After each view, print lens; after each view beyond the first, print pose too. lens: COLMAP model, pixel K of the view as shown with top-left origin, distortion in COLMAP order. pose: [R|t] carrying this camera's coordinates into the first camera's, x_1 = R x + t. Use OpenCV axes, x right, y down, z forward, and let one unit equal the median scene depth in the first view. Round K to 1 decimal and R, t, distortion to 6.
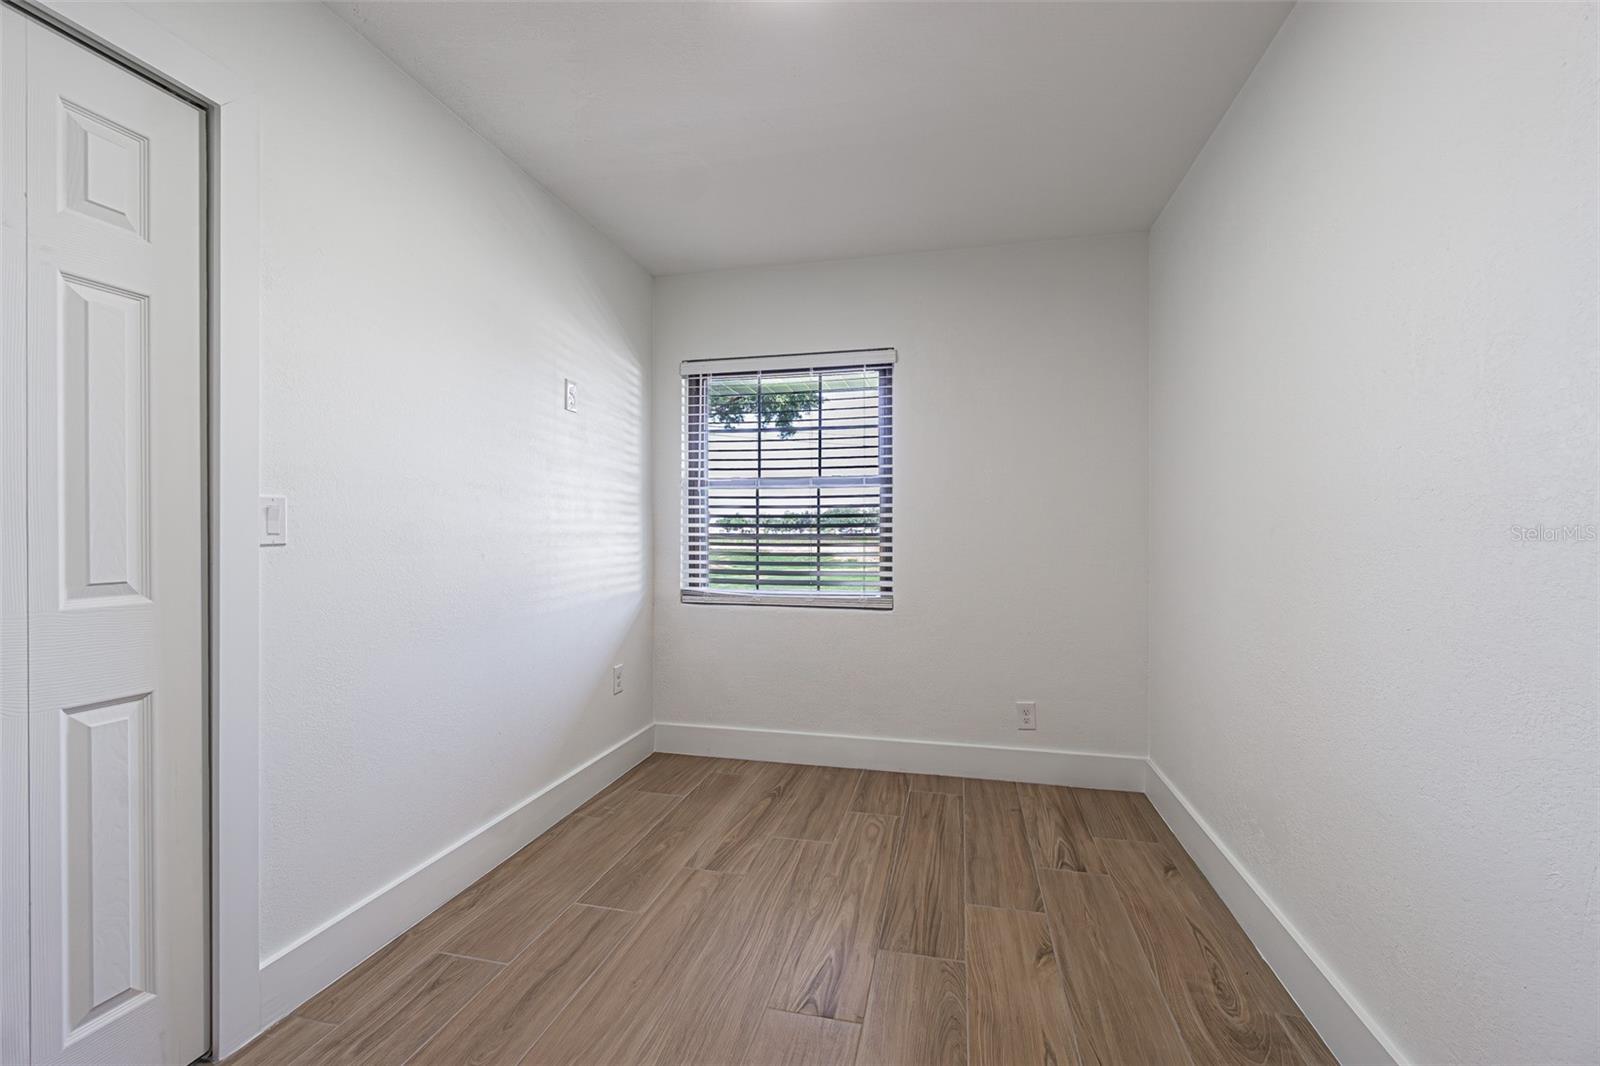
lens RADIAL K [[687.0, 0, 799.8], [0, 687.0, 538.7], [0, 0, 1]] dist [-0.006792, 0.001581]
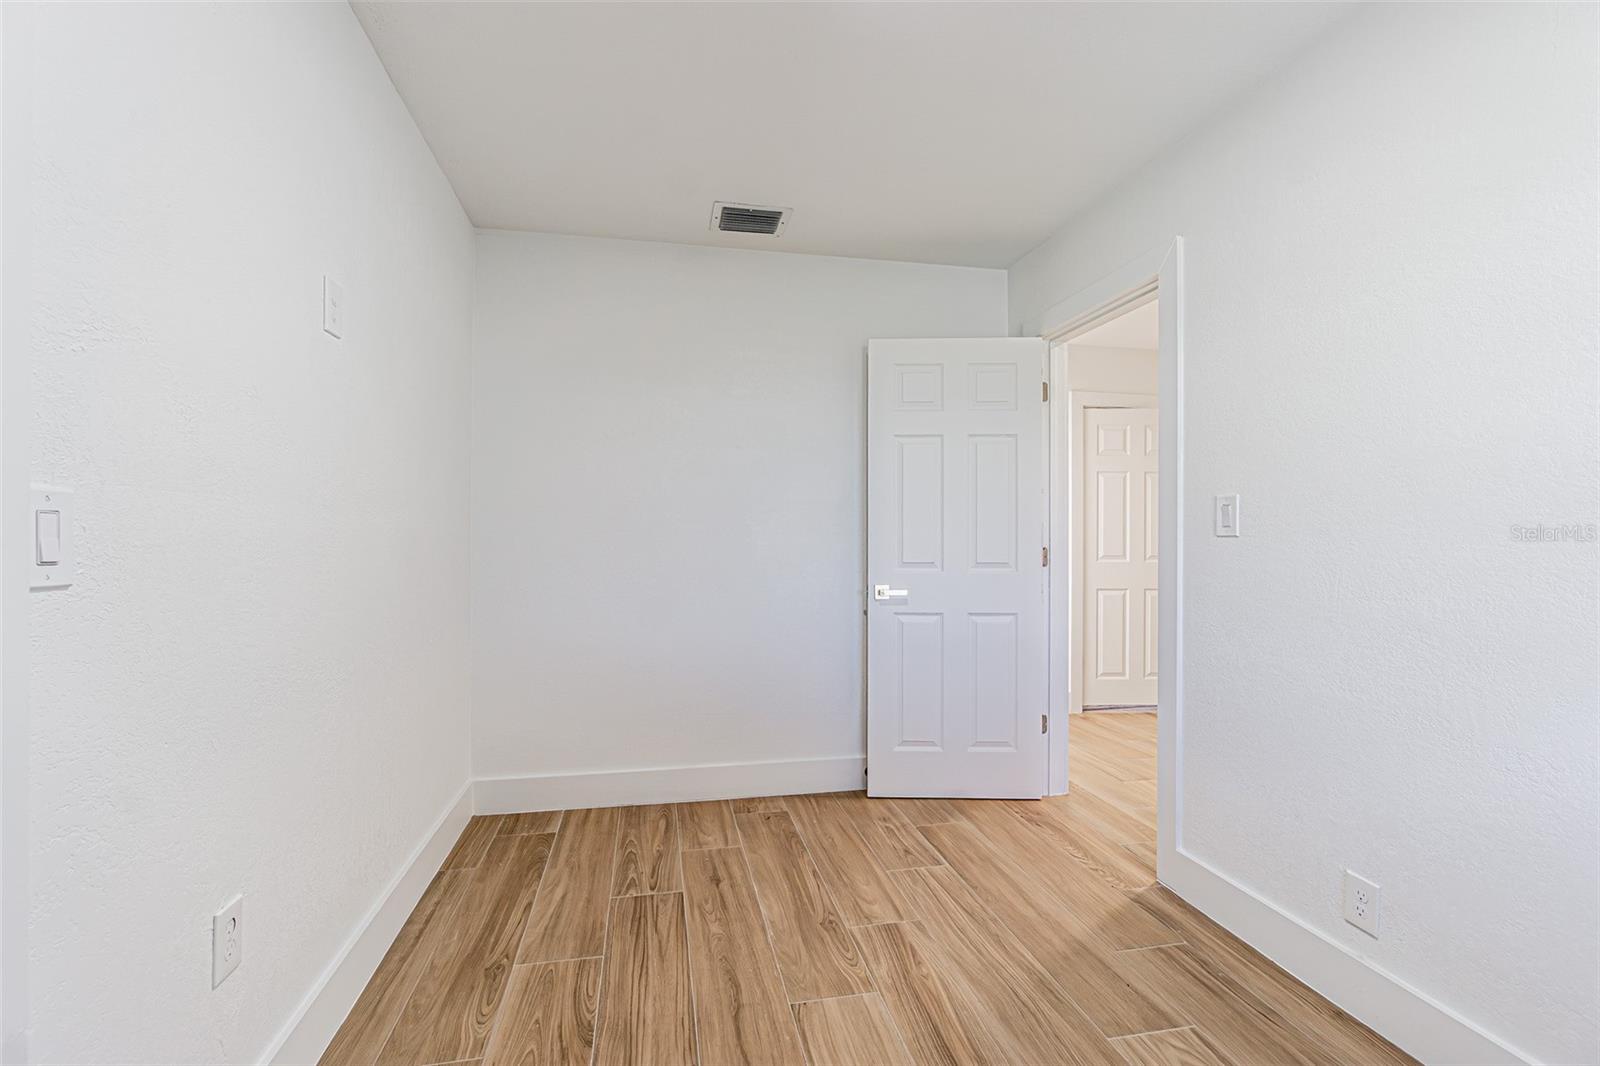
lens RADIAL K [[687.0, 0, 792.2], [0, 687.0, 531.4], [0, 0, 1]] dist [-0.006792, 0.001581]
pose [[-0.907909, 0.006188, -0.419121, 0.381510], [0.003860, 0.999972, 0.006402, -0.036354], [0.419149, 0.004194, -0.907908, 1.879090]]
